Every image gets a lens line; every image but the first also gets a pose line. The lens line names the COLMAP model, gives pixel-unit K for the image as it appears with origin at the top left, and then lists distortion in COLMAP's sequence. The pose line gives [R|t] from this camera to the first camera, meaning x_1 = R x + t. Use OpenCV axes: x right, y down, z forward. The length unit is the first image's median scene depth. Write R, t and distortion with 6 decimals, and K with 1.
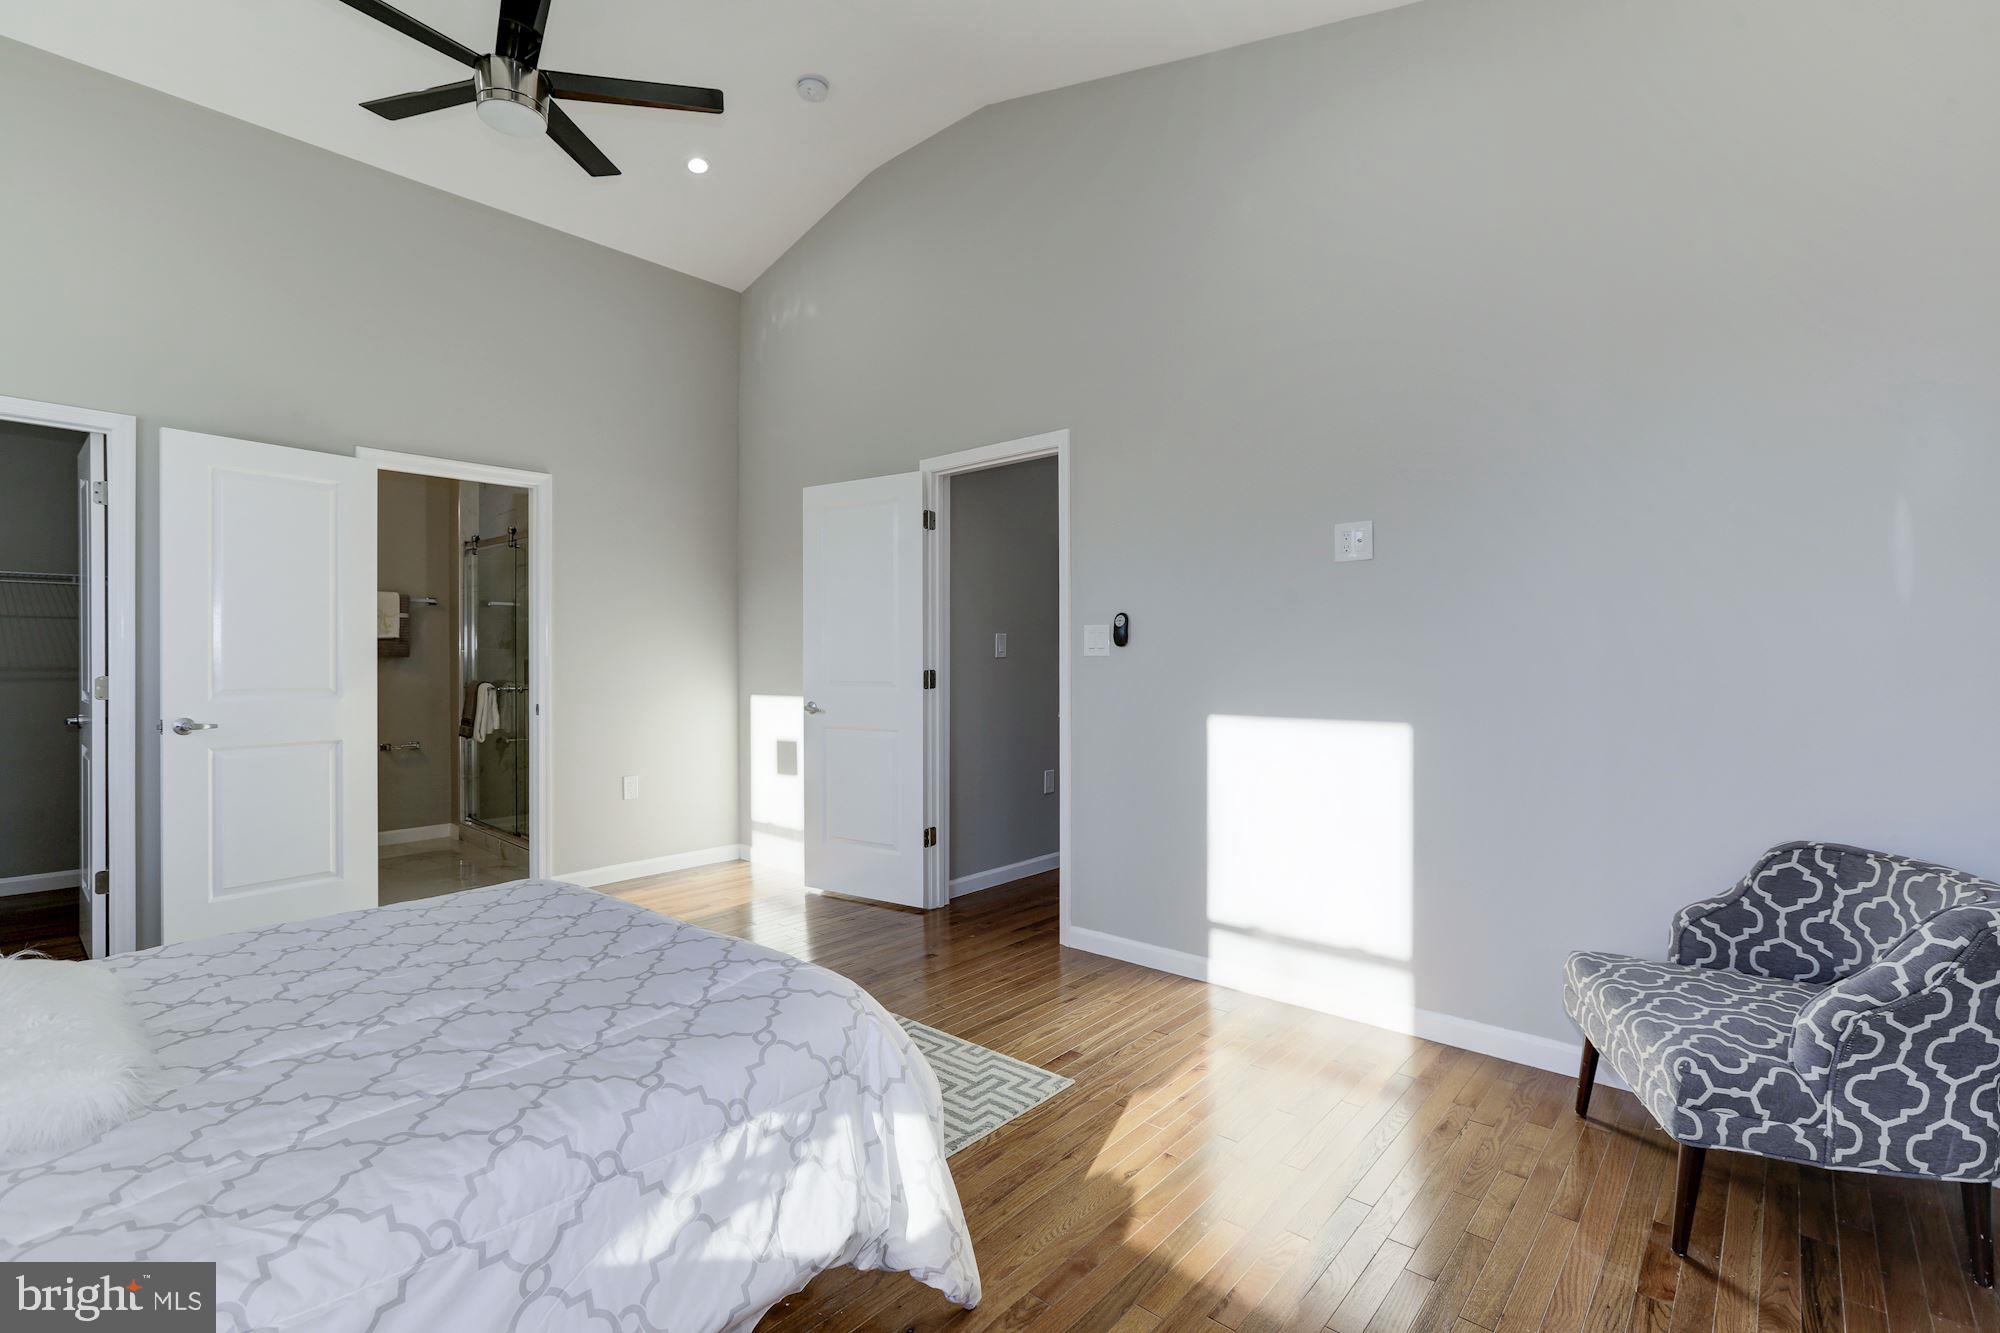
lens RADIAL K [[915.2, 0, 1008.4], [0, 915.2, 657.2], [0, 0, 1]] dist [-0.050694, 0.020789]
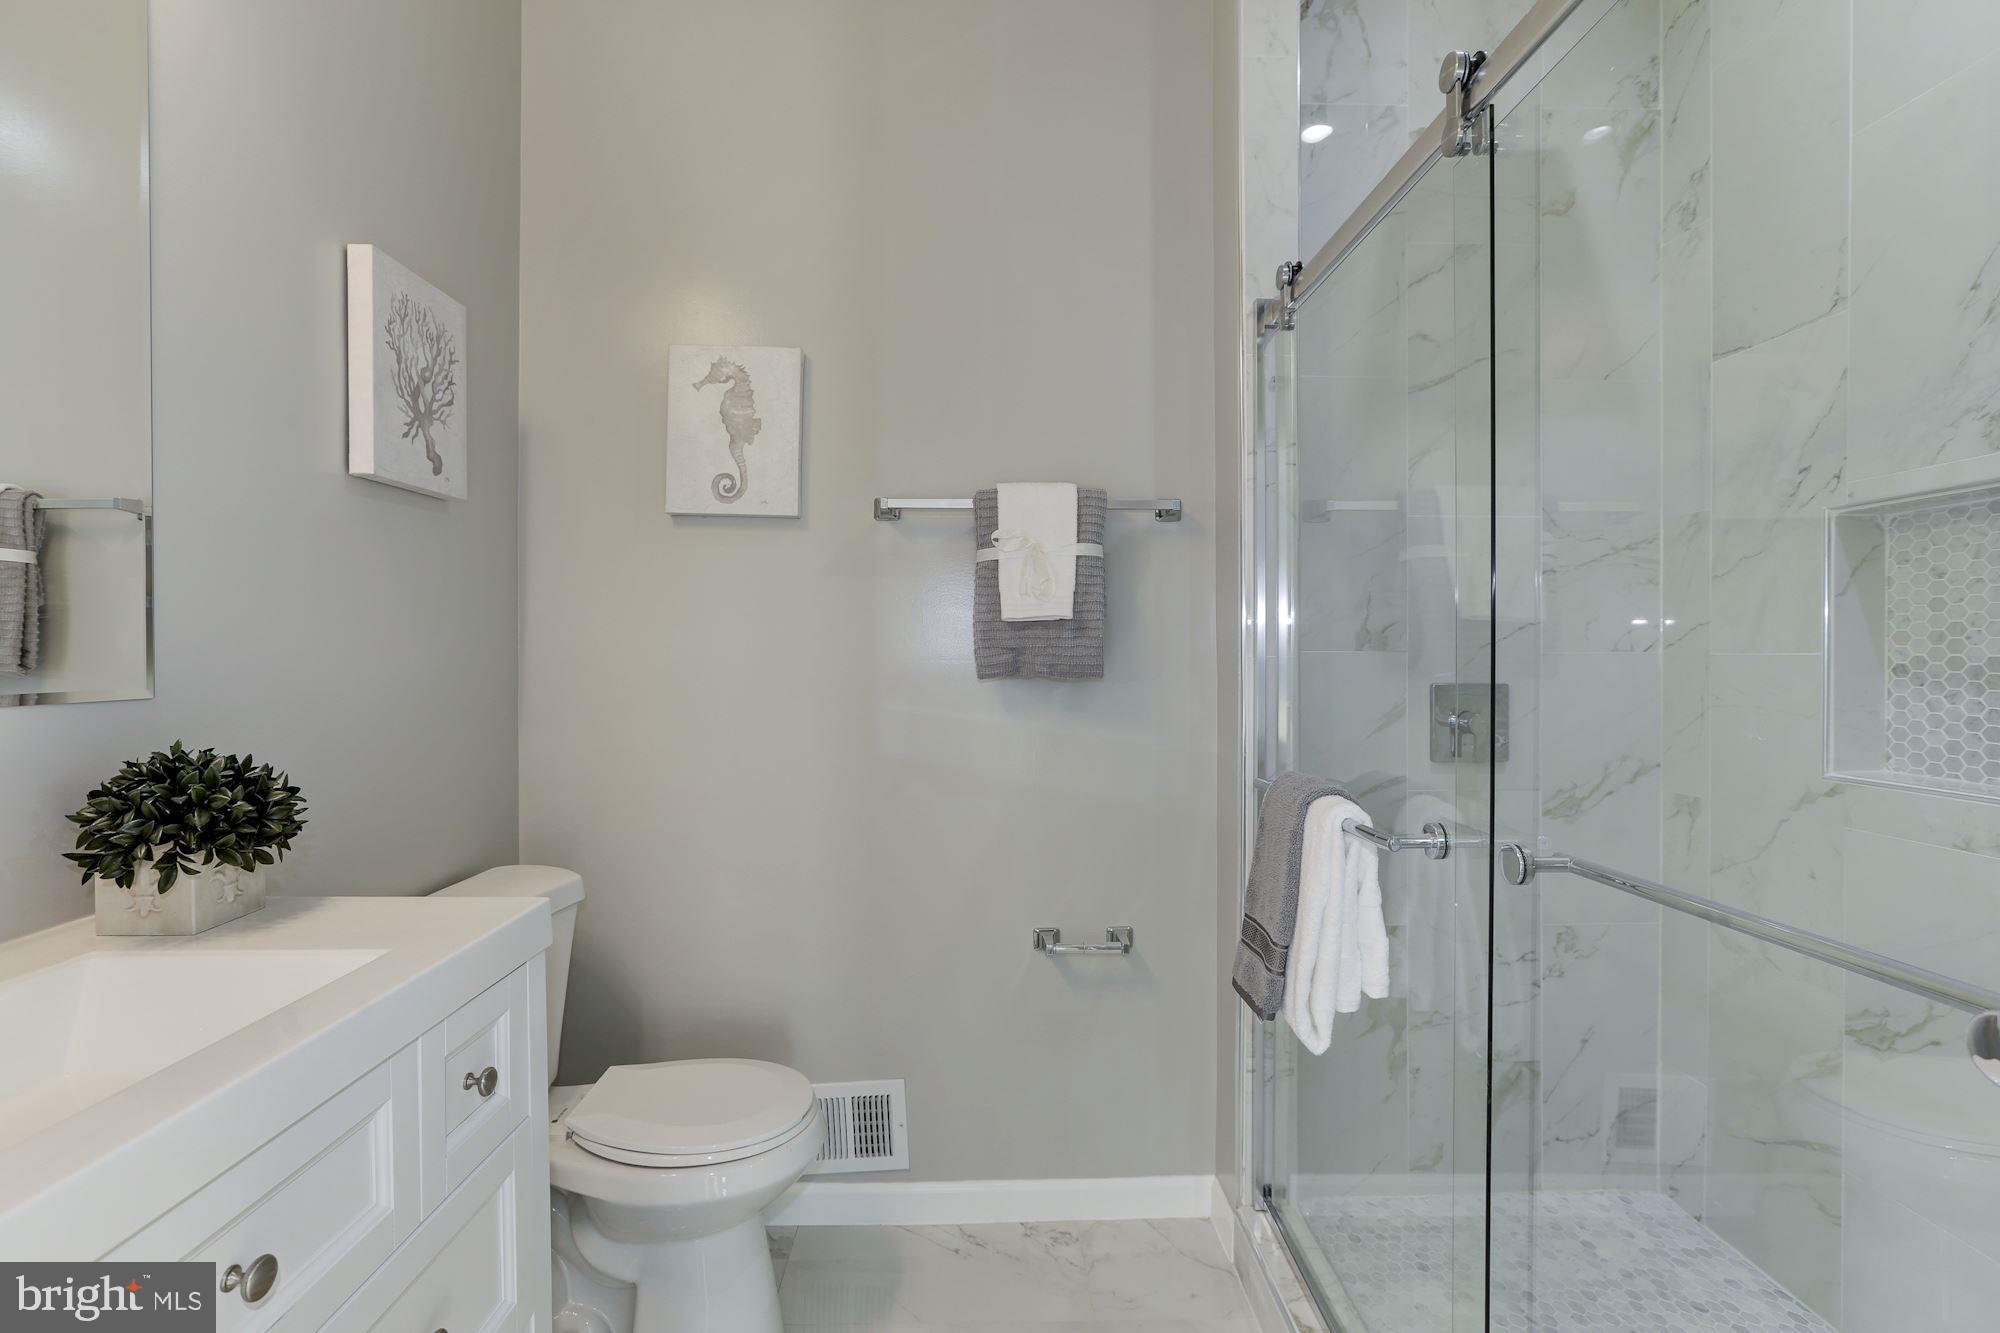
lens RADIAL K [[923.6, 0, 997.2], [0, 923.6, 651.1], [0, 0, 1]] dist [-0.047298, 0.023034]
pose [[0.675951, 0.001386, -0.736945, -0.450370], [-0.004784, 0.999985, -0.002507, -0.008721], [0.736931, 0.005220, 0.675948, 0.751583]]
